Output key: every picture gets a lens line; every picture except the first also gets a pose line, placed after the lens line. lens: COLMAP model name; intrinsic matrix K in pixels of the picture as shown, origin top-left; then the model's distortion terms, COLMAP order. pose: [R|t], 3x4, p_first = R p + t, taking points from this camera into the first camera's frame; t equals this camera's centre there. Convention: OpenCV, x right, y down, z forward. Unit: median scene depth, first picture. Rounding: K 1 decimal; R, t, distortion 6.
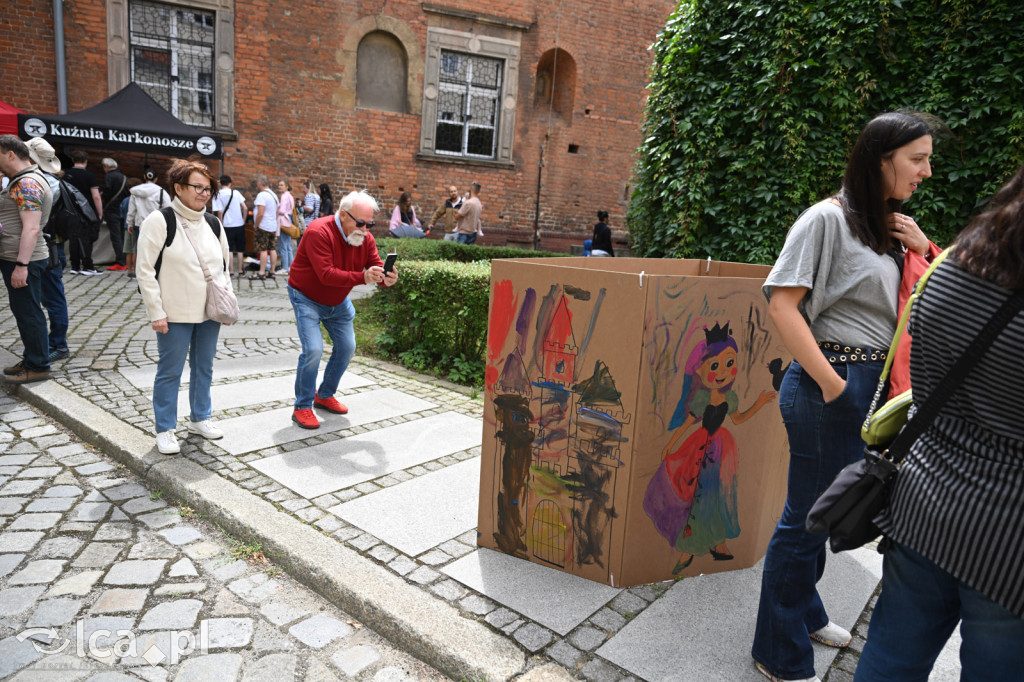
lens RADIAL K [[694.0, 0, 512.0], [0, 694.0, 341.0], [0, 0, 1]] dist [-0.010585, -0.000077]
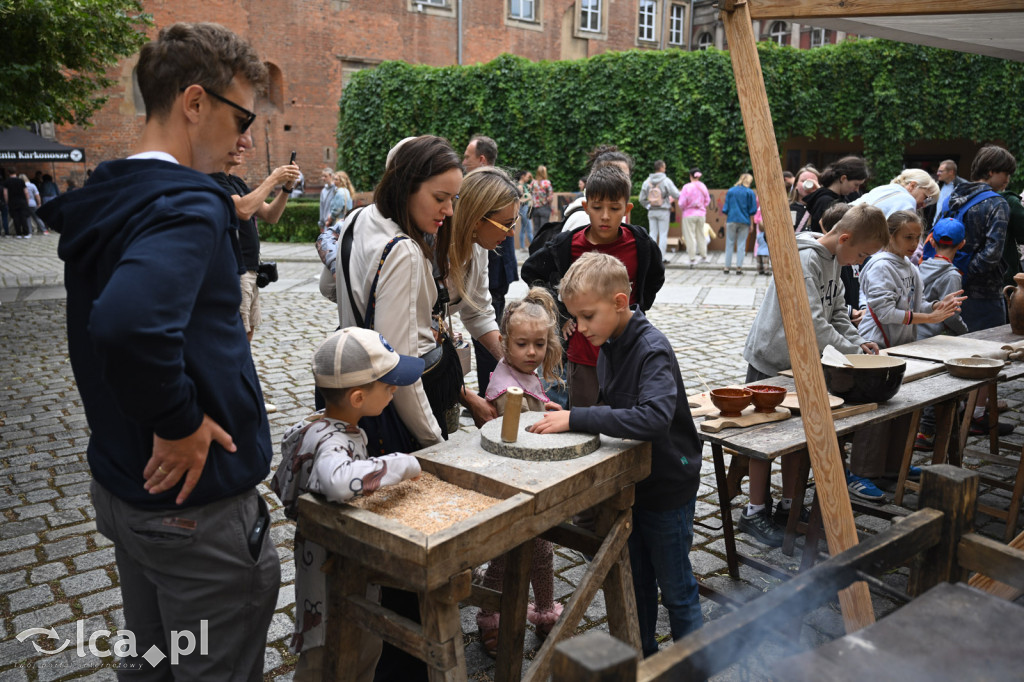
lens RADIAL K [[853.1, 0, 512.0], [0, 853.1, 341.0], [0, 0, 1]] dist [0.001975, 0.001449]
pose [[0.923058, -0.162468, 0.348666, -0.265931], [0.147476, 0.986634, 0.069315, 0.170500], [-0.355267, -0.012562, 0.934680, -1.303338]]
